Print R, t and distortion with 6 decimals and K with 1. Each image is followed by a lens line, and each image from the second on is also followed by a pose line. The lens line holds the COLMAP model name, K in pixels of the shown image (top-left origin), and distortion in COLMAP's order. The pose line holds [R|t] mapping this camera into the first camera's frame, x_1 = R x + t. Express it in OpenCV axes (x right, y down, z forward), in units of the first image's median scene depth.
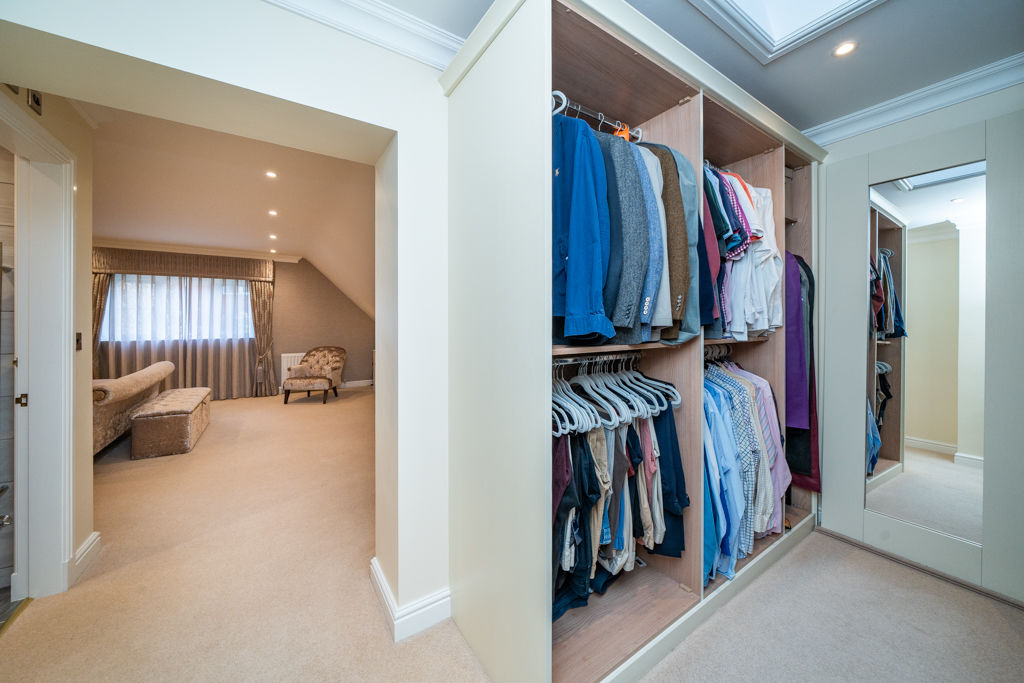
lens RADIAL K [[366.1, 0, 513.9], [0, 366.1, 326.2], [0, 0, 1]] dist [-0.002164, -0.000440]
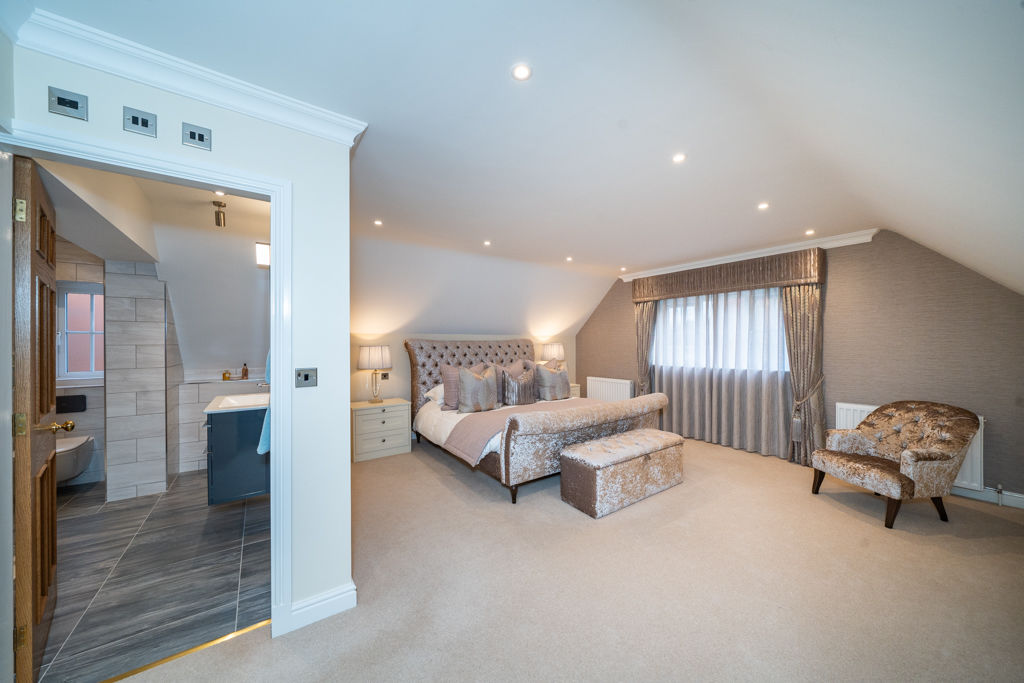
lens RADIAL K [[366.1, 0, 514.5], [0, 366.1, 342.0], [0, 0, 1]] dist [-0.002164, -0.000440]
pose [[0.030731, 0.004211, -0.999519, -0.063241], [-0.000776, 0.999991, 0.004189, -0.025408], [0.999527, 0.000647, 0.030734, 0.482533]]
